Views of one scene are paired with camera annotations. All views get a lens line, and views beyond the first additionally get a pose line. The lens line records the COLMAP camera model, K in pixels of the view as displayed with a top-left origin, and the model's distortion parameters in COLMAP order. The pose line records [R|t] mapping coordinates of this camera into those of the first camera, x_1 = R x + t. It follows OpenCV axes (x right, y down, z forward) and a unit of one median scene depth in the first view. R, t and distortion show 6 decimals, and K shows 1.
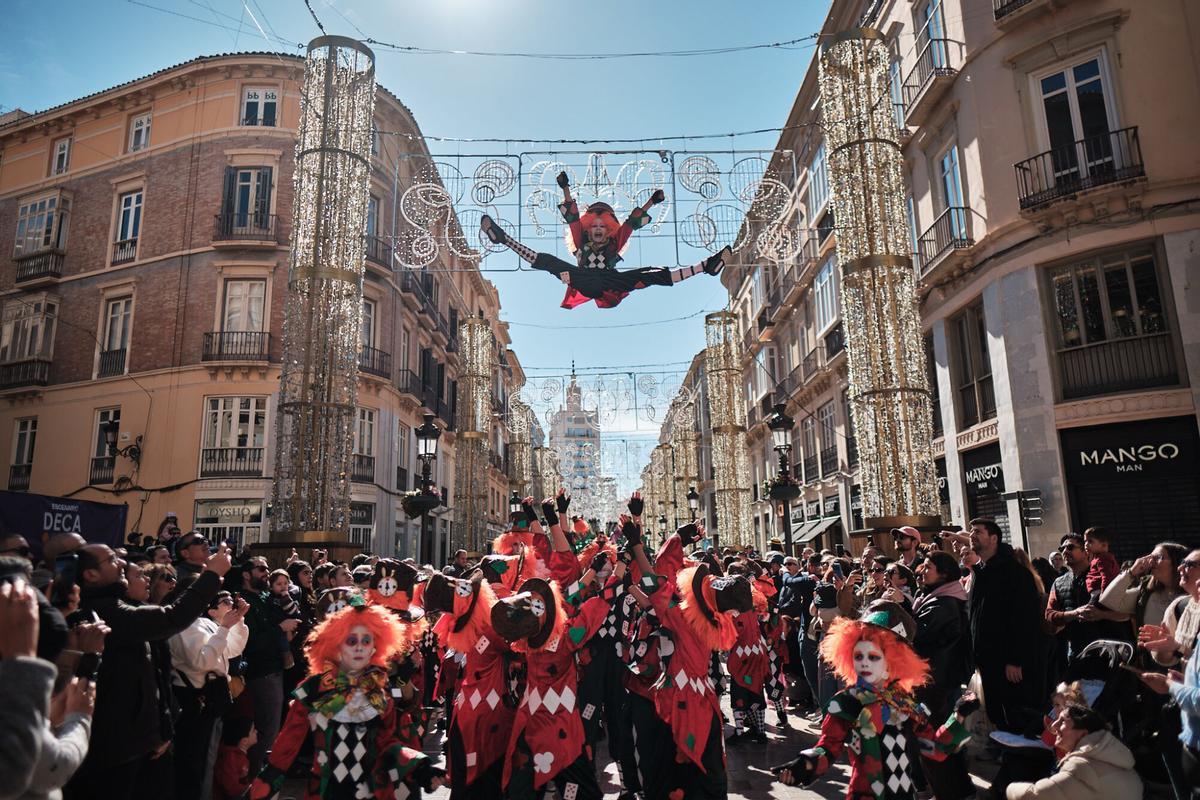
lens RADIAL K [[838.2, 0, 603.8], [0, 838.2, 389.7], [0, 0, 1]] dist [-0.001868, 0.001585]
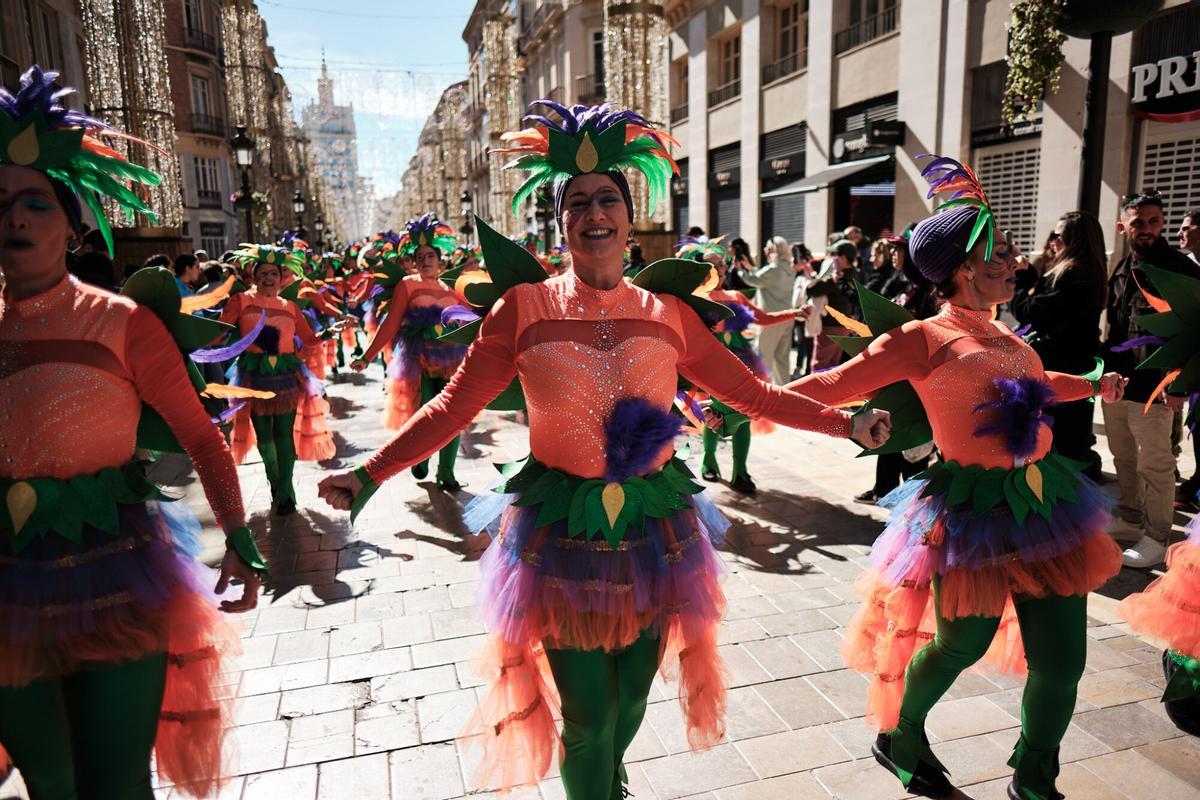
lens RADIAL K [[838.2, 0, 601.2], [0, 838.2, 402.2], [0, 0, 1]] dist [-0.001868, 0.001585]
pose [[0.962341, -0.054287, 0.266368, -0.035572], [-0.047524, 0.931170, 0.361475, -0.130420], [-0.267658, -0.360521, 0.893523, -0.589256]]
